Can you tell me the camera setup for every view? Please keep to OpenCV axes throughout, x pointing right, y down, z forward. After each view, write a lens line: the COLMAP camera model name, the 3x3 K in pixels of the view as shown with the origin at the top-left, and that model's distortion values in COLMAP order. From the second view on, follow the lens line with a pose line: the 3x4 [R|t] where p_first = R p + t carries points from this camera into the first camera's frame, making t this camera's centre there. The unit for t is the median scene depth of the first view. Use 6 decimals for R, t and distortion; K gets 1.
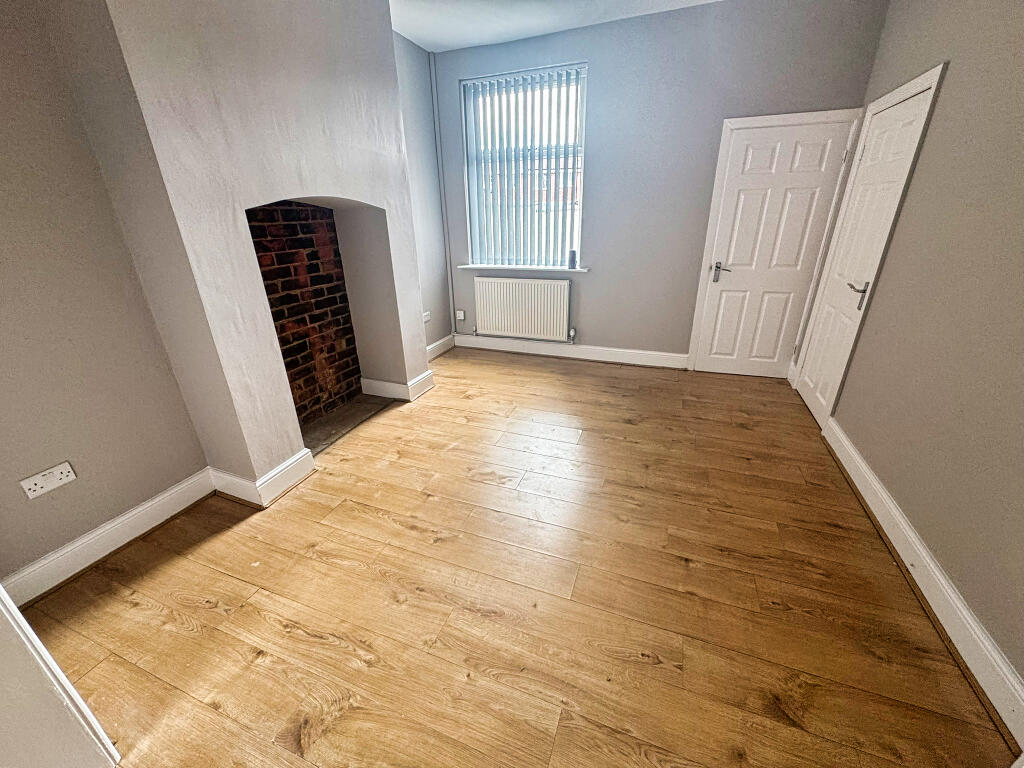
lens RADIAL K [[407.1, 0, 508.5], [0, 407.1, 383.7], [0, 0, 1]] dist [-0.002064, 0.000237]
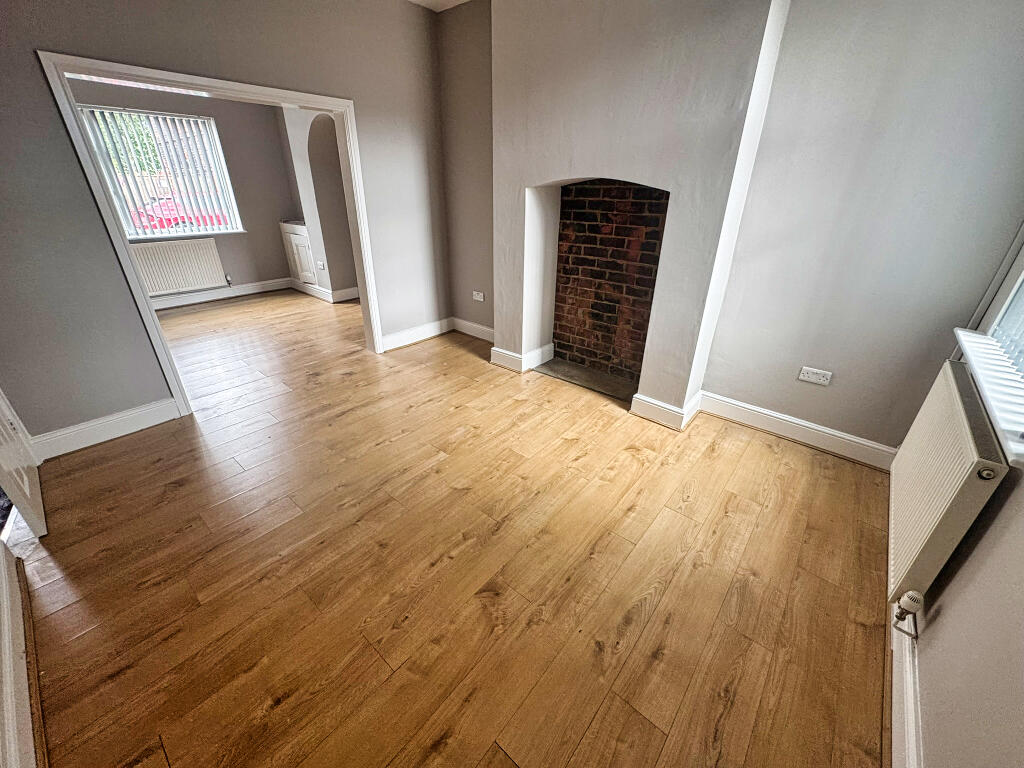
lens RADIAL K [[407.1, 0, 510.2], [0, 407.1, 381.8], [0, 0, 1]] dist [-0.002064, 0.000237]
pose [[-0.327844, 0.427691, -0.842377, 0.666663], [-0.374619, 0.759706, 0.531515, -0.450043], [0.867283, 0.489824, -0.088844, 0.975438]]
